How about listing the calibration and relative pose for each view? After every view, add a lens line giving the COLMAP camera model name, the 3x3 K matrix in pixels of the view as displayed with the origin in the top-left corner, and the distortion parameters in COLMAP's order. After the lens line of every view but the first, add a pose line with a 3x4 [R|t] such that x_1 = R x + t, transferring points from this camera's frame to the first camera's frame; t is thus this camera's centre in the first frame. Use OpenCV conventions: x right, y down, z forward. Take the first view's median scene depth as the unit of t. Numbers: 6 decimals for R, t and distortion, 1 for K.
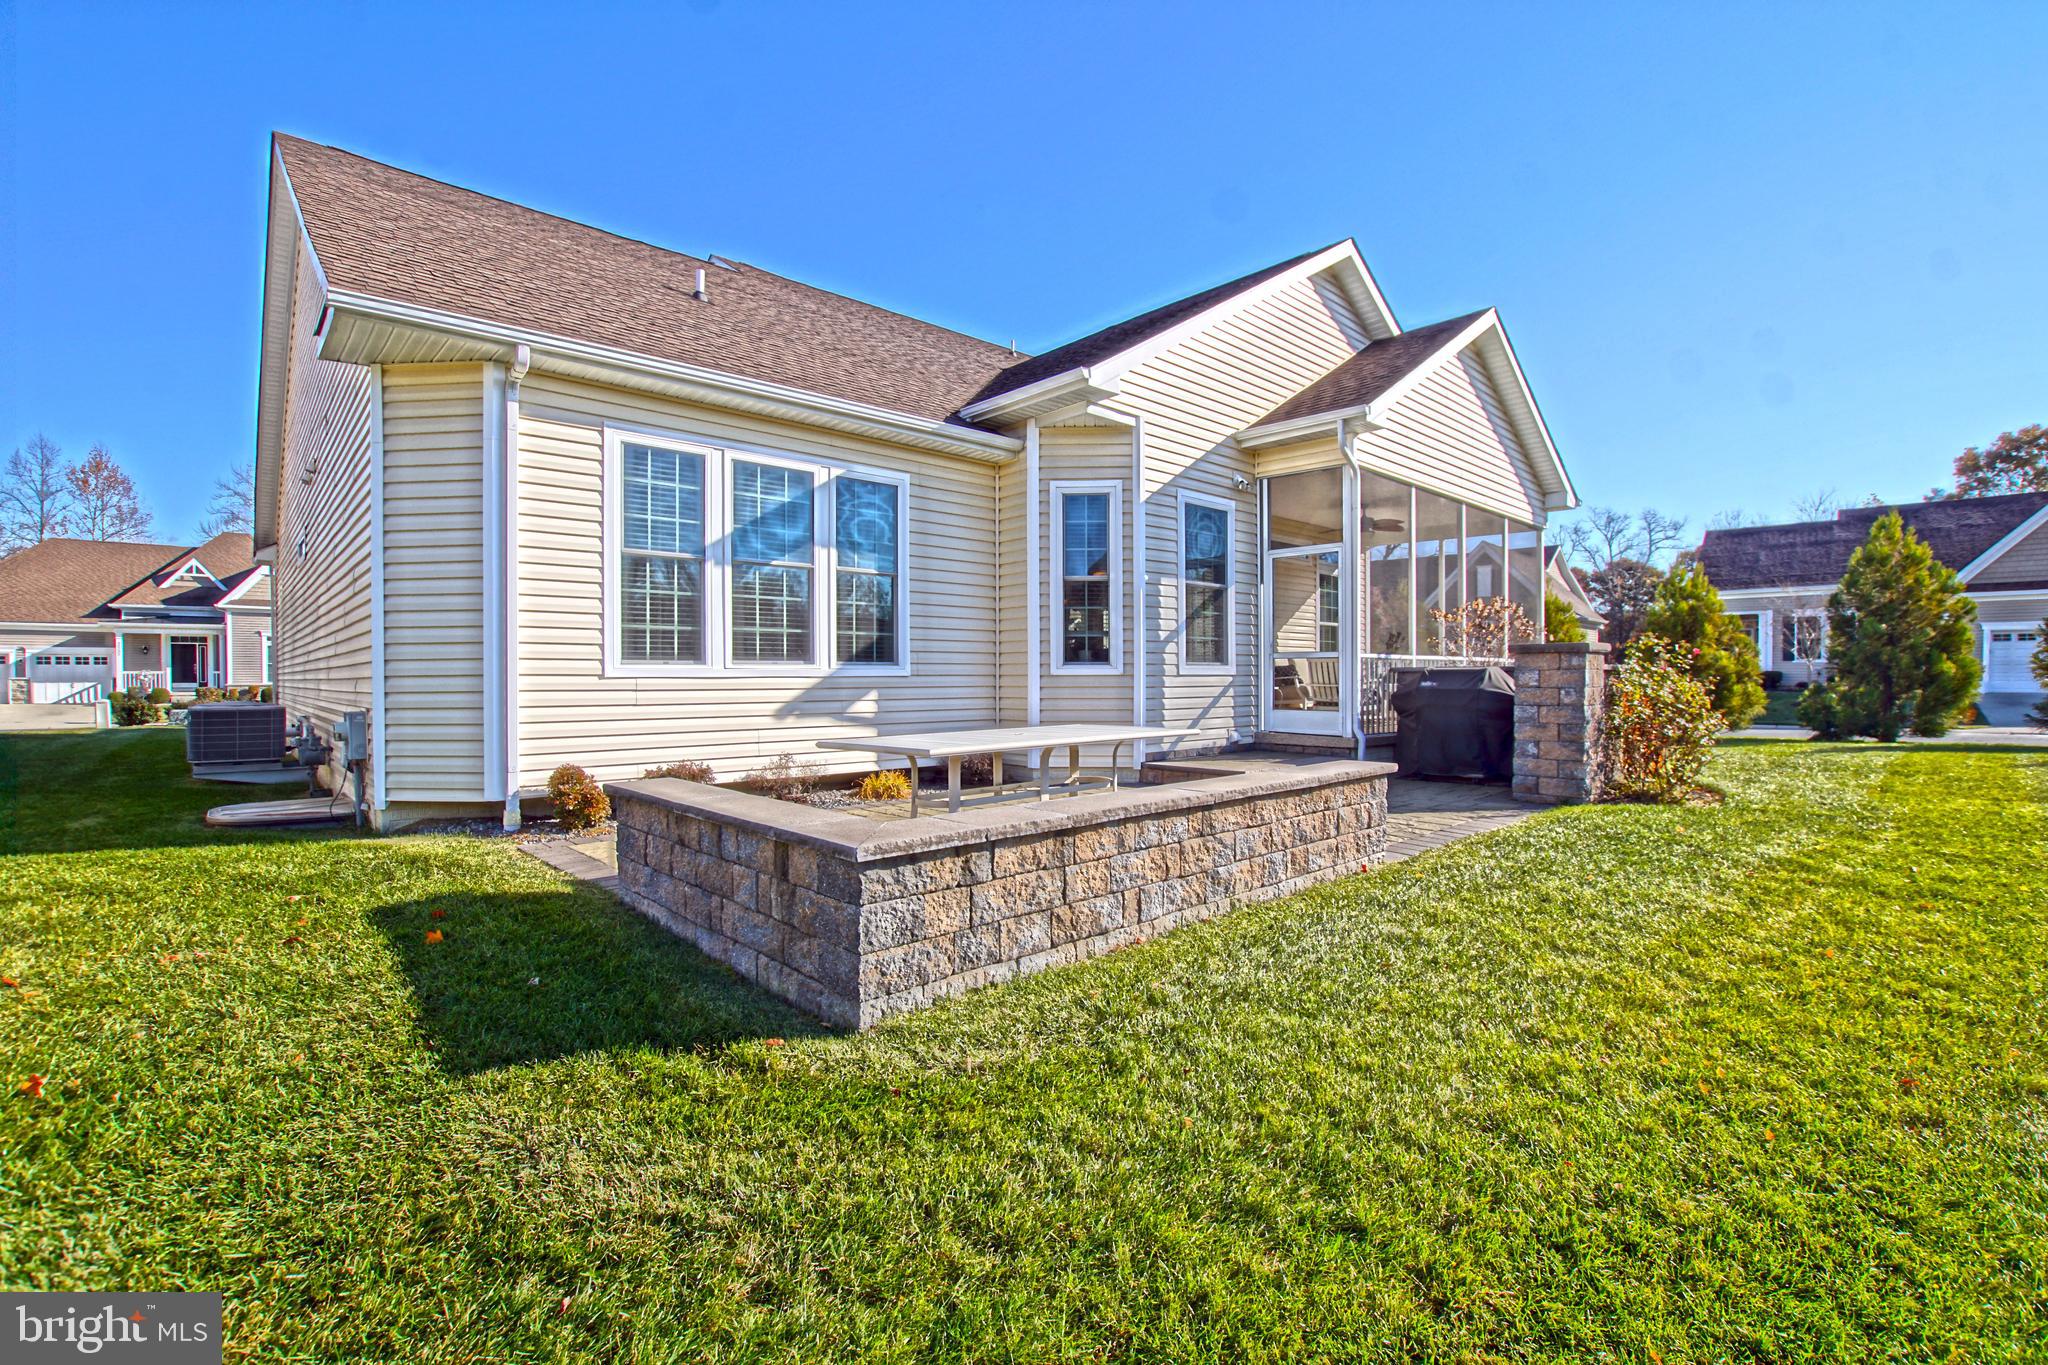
lens RADIAL K [[905.1, 0, 1030.7], [0, 905.1, 683.7], [0, 0, 1]] dist [-0.026575, 0.000401]
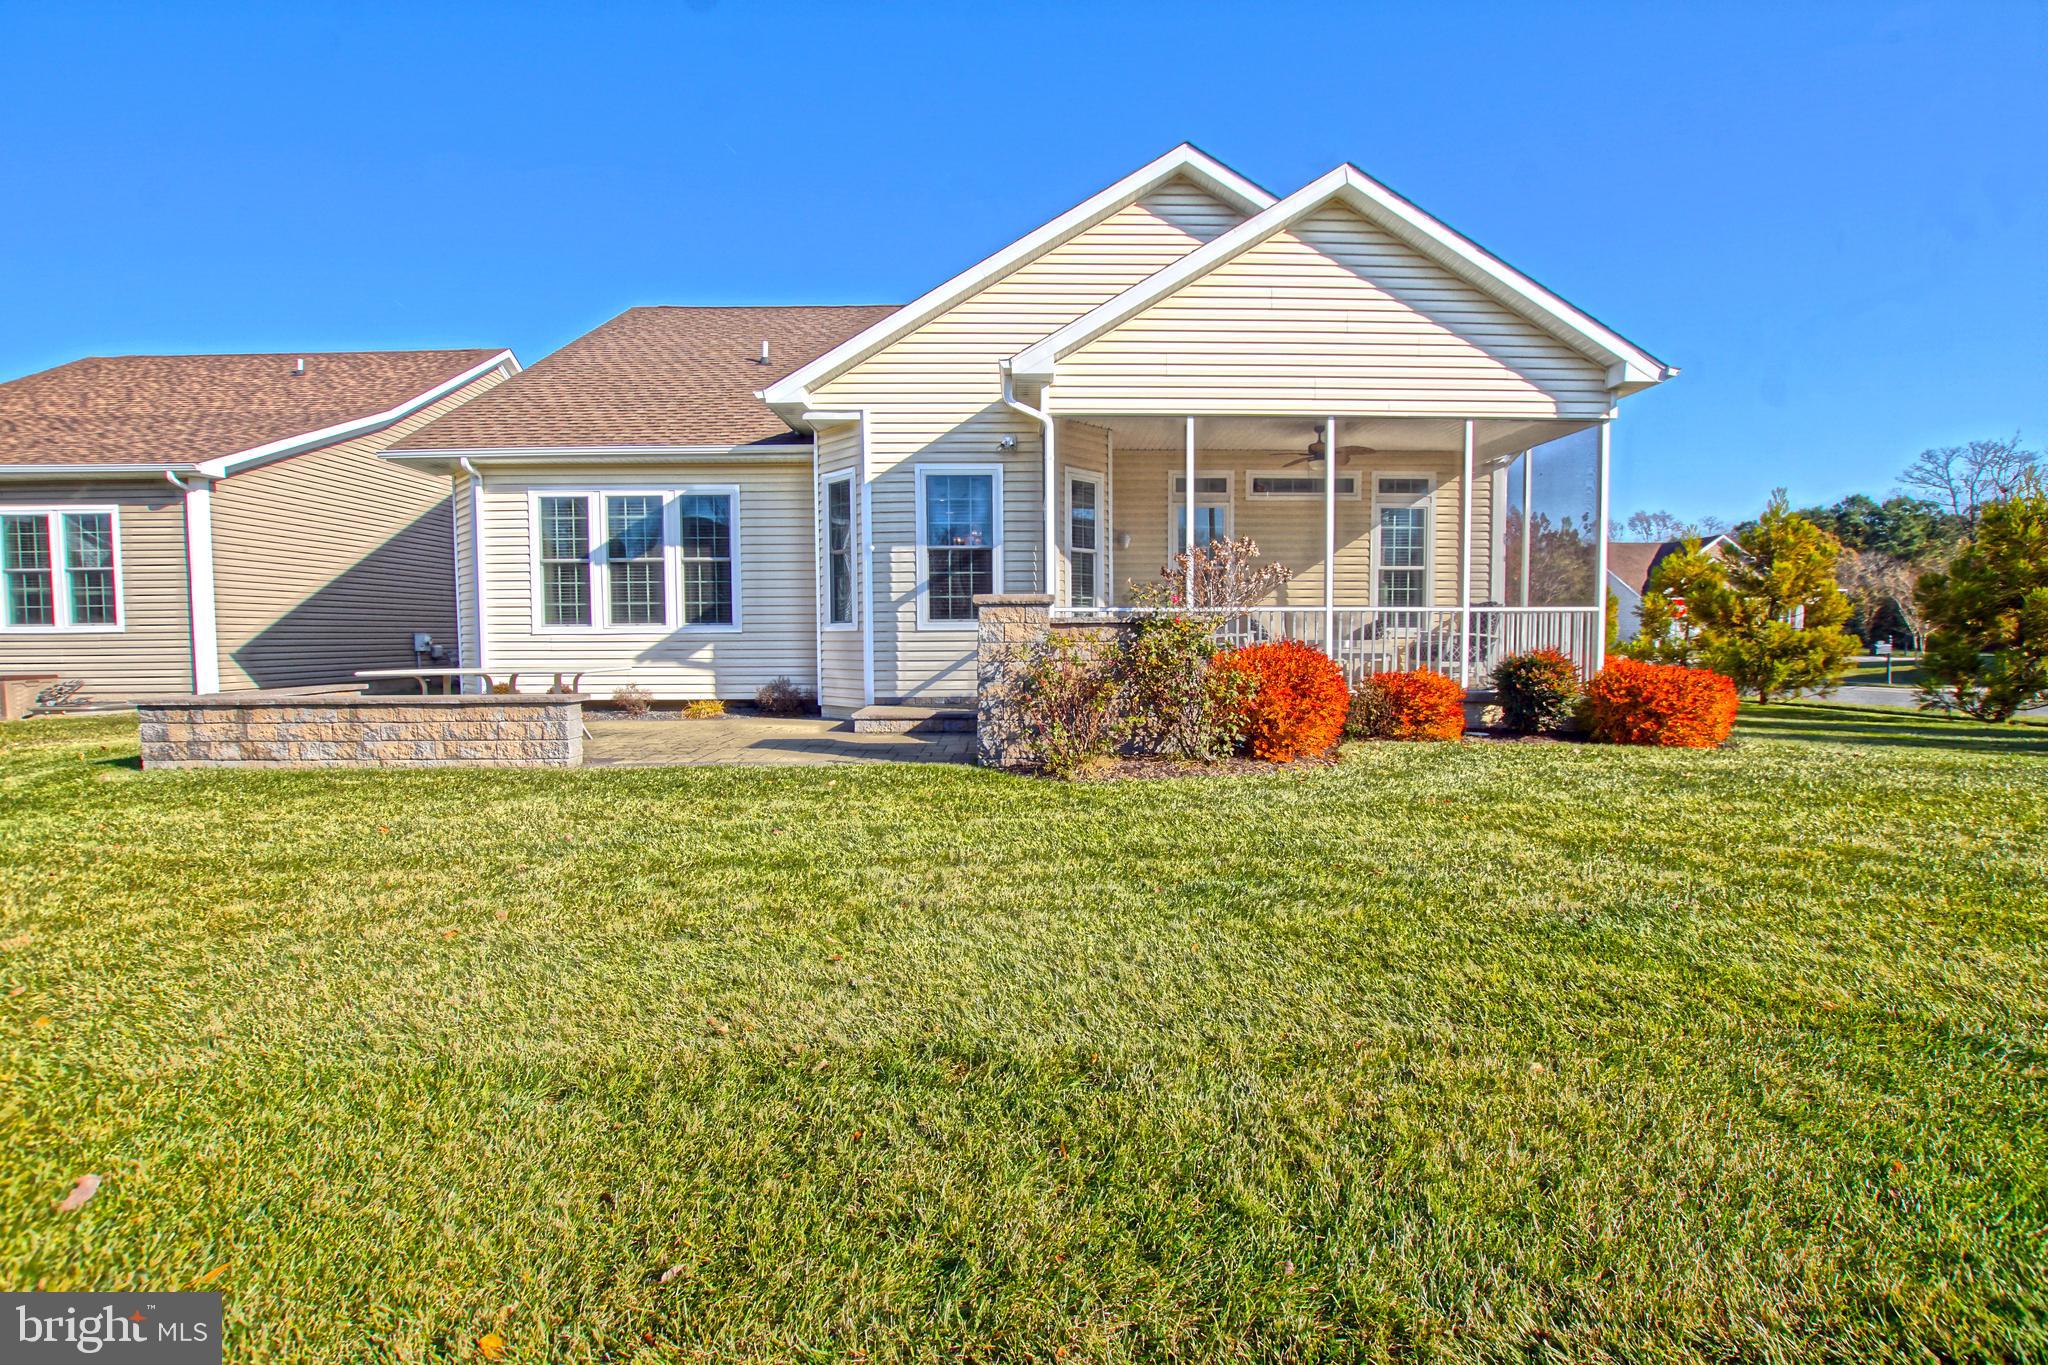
lens RADIAL K [[905.1, 0, 1022.4], [0, 905.1, 682.6], [0, 0, 1]] dist [-0.026575, 0.000401]
pose [[0.739066, 0.033106, -0.672819, 1.258587], [-0.001915, 0.998891, 0.047047, 0.001519], [0.673630, -0.033482, 0.738310, 0.311117]]
